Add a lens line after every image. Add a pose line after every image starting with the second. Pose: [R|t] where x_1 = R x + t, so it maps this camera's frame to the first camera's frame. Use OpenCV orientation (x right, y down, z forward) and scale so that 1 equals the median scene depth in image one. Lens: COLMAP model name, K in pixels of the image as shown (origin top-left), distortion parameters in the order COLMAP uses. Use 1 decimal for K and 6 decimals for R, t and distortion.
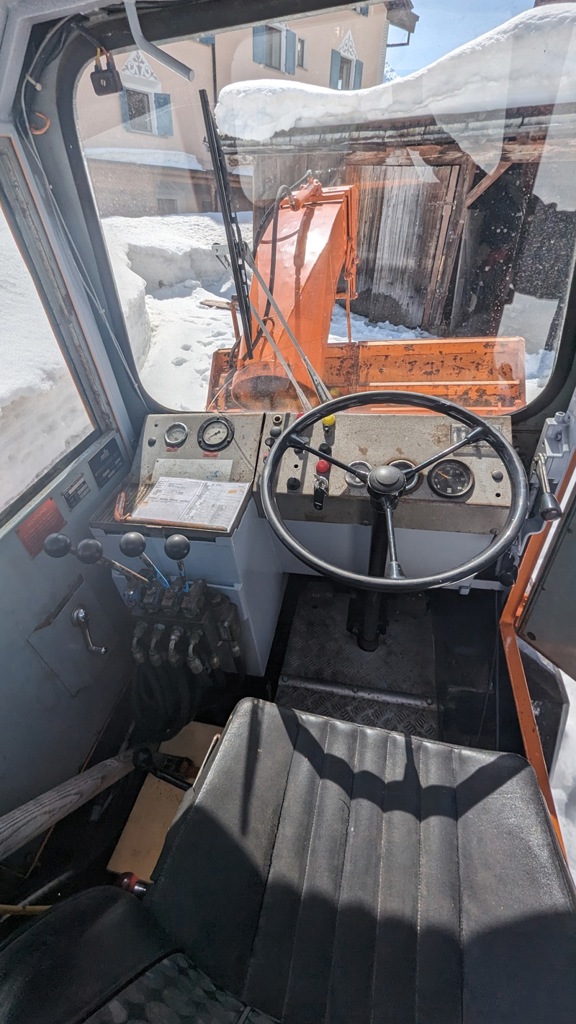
lens RADIAL K [[420.7, 0, 288.0], [0, 420.7, 512.0], [0, 0, 1]] dist [0.001072, 0.000152]
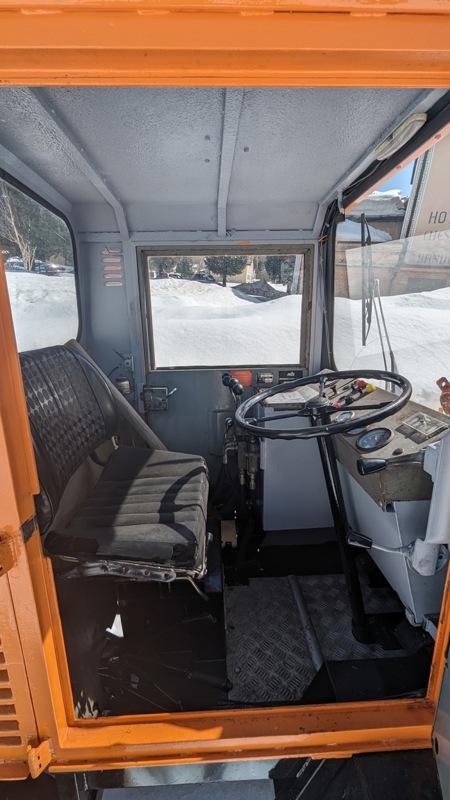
lens RADIAL K [[328.7, 0, 225.0], [0, 328.7, 400.0], [0, 0, 1]] dist [0.001072, 0.000152]
pose [[0.264545, 0.334971, -0.904329, 1.484840], [-0.615016, 0.780897, 0.109339, -0.027346], [0.742814, 0.527251, 0.412594, 0.306579]]
